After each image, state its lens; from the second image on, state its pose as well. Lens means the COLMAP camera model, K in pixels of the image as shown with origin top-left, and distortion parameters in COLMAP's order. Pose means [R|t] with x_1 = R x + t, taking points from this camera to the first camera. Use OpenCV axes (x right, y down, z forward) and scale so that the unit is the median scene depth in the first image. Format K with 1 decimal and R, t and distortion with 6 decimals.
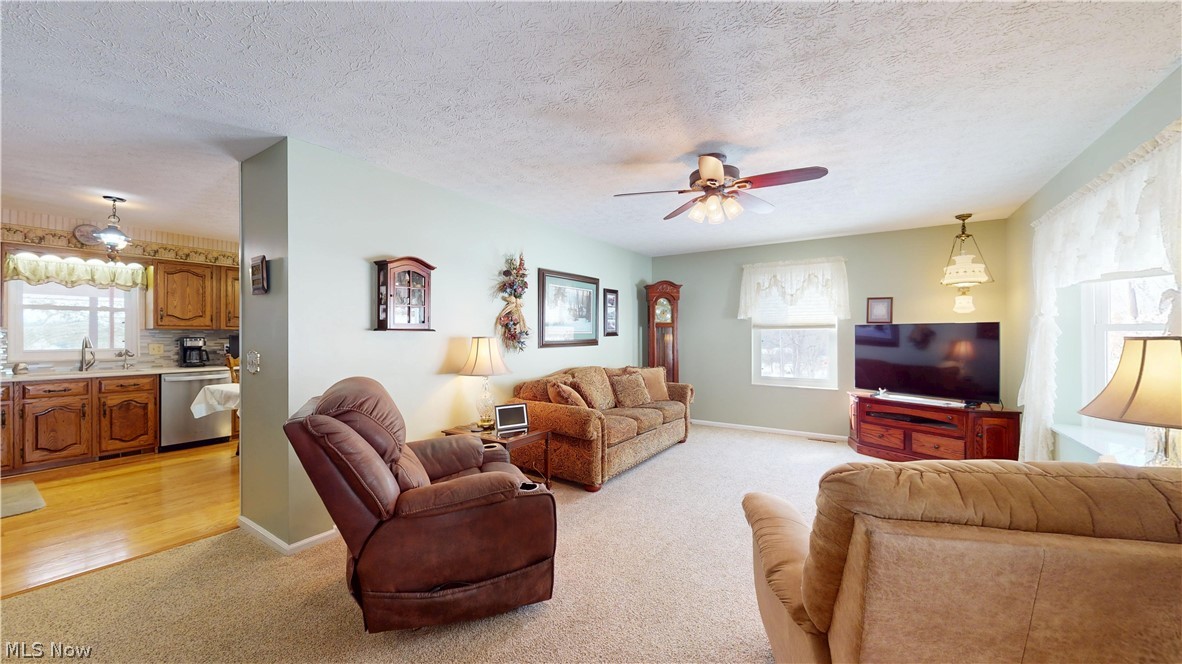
lens RADIAL K [[431.4, 0, 593.1], [0, 431.4, 330.4], [0, 0, 1]] dist [-0.001143, -0.000183]
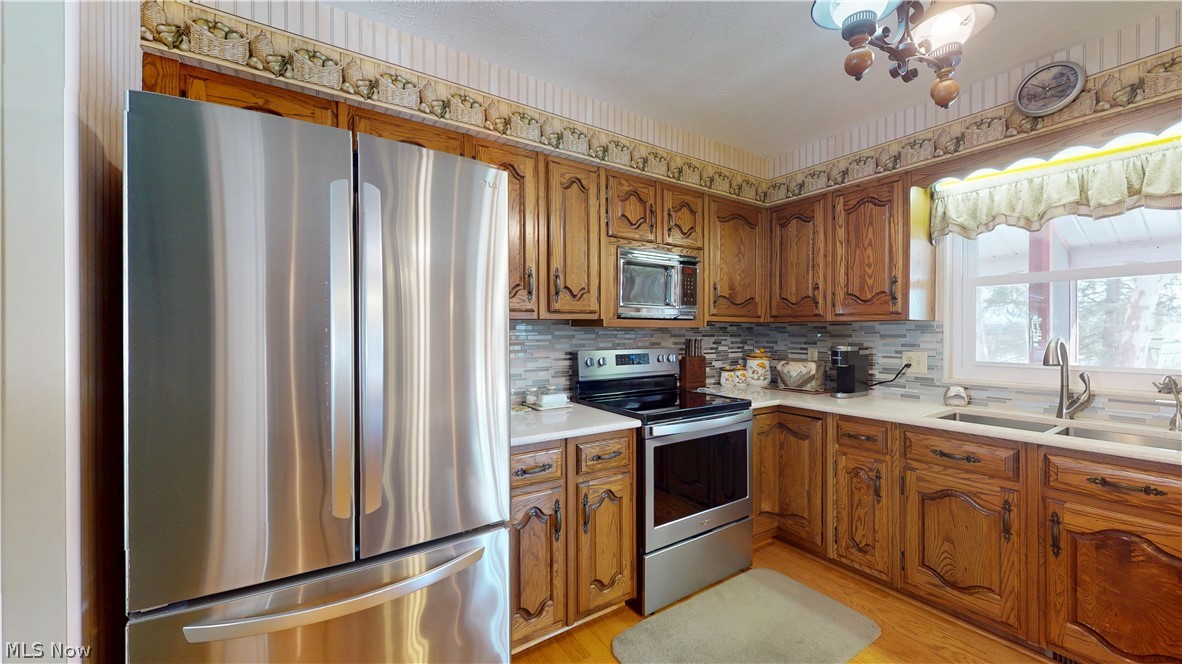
lens RADIAL K [[431.4, 0, 590.2], [0, 431.4, 337.7], [0, 0, 1]] dist [-0.001143, -0.000183]
pose [[-0.400103, 0.009885, -0.916417, -0.613485], [0.009303, 0.999934, 0.006724, 0.006949], [0.916423, -0.005835, -0.400168, 0.757129]]
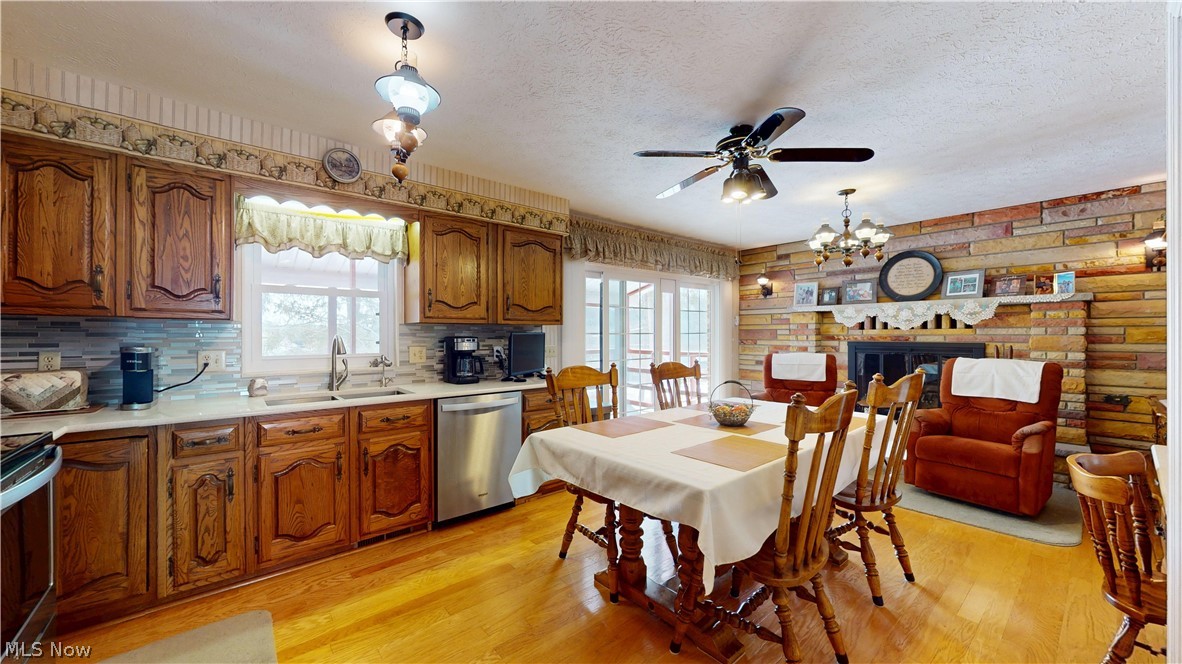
lens RADIAL K [[431.4, 0, 591.6], [0, 431.4, 330.0], [0, 0, 1]] dist [-0.001143, -0.000183]
pose [[0.958046, -0.002572, -0.286604, -0.658814], [0.002832, 0.999996, 0.000490, 0.007567], [0.286602, -0.001281, 0.958049, 0.517536]]
